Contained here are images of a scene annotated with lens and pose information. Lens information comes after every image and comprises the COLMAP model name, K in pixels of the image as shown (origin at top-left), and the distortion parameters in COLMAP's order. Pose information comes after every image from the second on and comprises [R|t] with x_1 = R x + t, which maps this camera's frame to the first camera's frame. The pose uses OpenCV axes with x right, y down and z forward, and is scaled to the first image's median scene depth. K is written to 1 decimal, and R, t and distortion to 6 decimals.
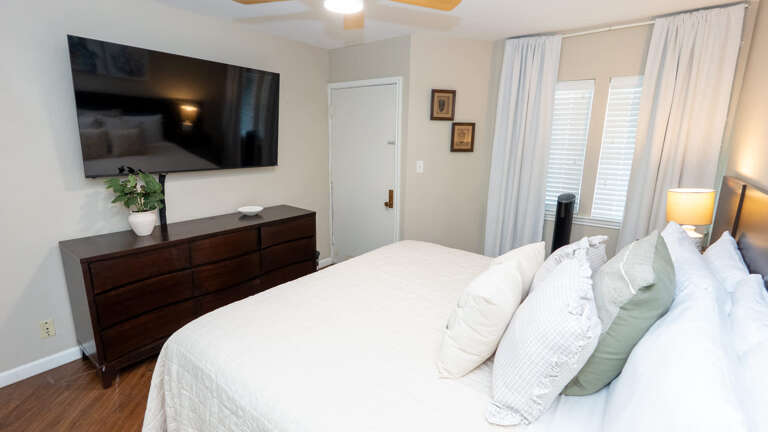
lens RADIAL K [[365.9, 0, 372.8], [0, 365.9, 218.9], [0, 0, 1]] dist [0.000020, 0.000231]
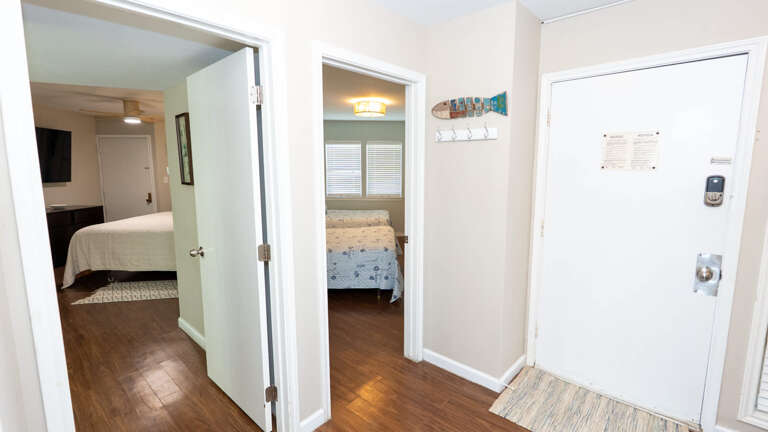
lens RADIAL K [[352.1, 0, 387.9], [0, 352.1, 215.2], [0, 0, 1]] dist [-0.003814, -0.000079]
pose [[0.791446, -0.097807, 0.603363, -0.089737], [0.152343, 0.987528, -0.039752, 0.320291], [-0.591949, 0.123380, 0.796476, -1.258340]]
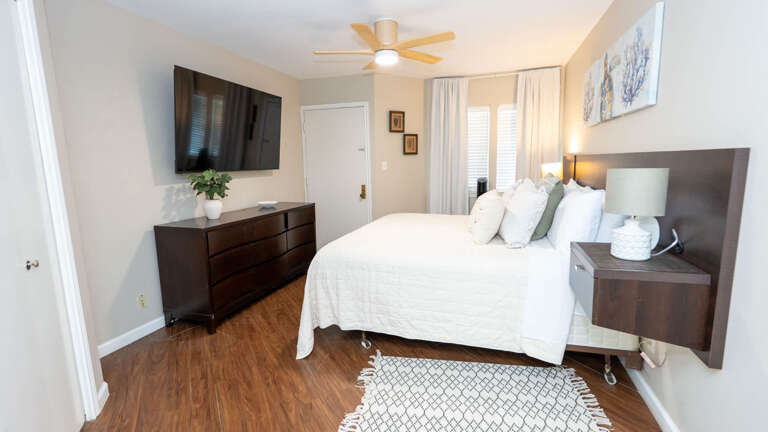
lens RADIAL K [[352.1, 0, 387.9], [0, 352.1, 215.2], [0, 0, 1]] dist [-0.003814, -0.000079]
pose [[0.939659, -0.088091, 0.330576, -0.330202], [0.109315, 0.992936, -0.046132, 0.109464], [-0.324177, 0.079485, 0.942651, -0.249917]]
